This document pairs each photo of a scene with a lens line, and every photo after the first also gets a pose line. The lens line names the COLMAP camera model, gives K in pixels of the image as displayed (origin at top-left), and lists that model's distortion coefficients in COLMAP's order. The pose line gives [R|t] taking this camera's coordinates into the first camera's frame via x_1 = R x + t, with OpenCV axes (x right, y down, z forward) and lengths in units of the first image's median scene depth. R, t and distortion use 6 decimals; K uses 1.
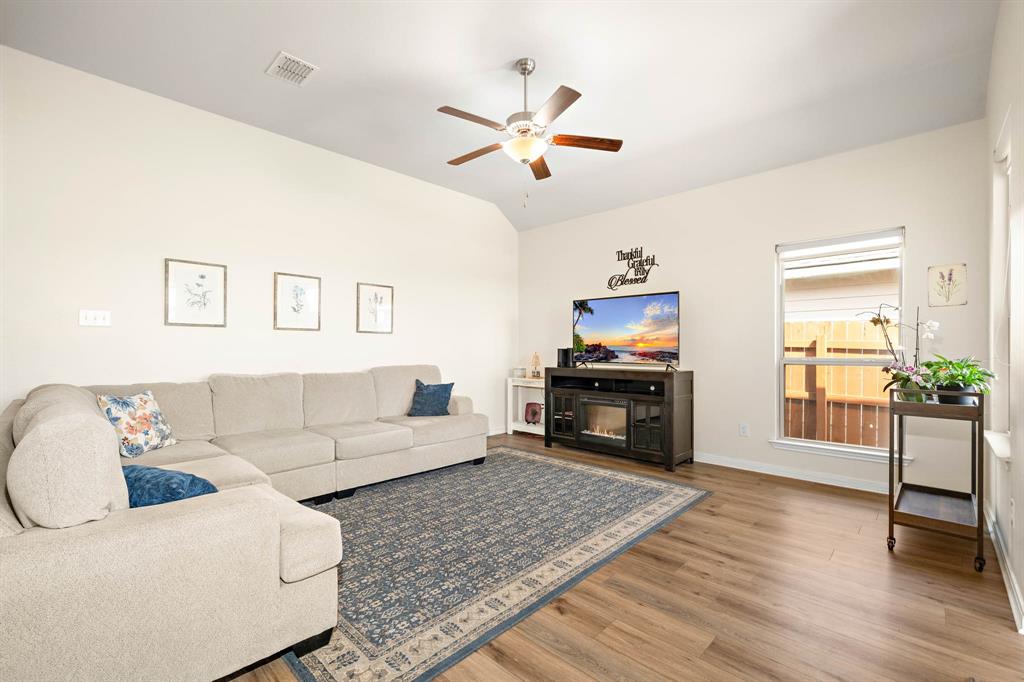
lens RADIAL K [[447.9, 0, 501.6], [0, 447.9, 342.0], [0, 0, 1]] dist [0.001051, 0.000747]
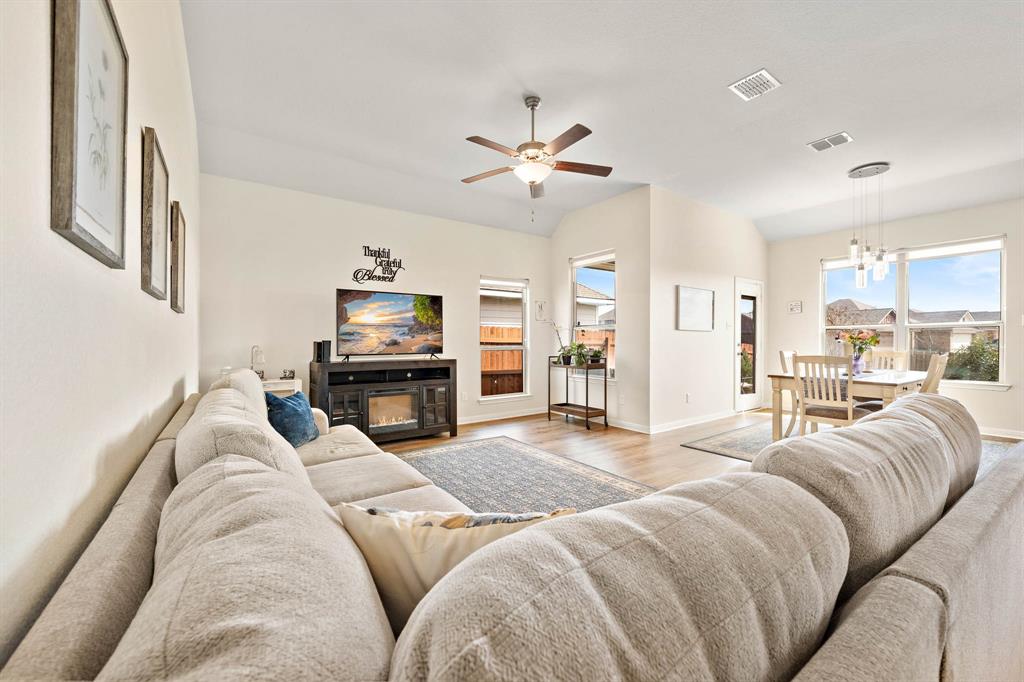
lens RADIAL K [[401.9, 0, 512.0], [0, 401.9, 341.0], [0, 0, 1]] dist [-0.000453, -0.000009]
pose [[0.182035, -0.001347, 0.983291, -0.719427], [-0.010025, 0.999945, 0.003226, 0.009612], [-0.983241, -0.010445, 0.182011, 0.619823]]
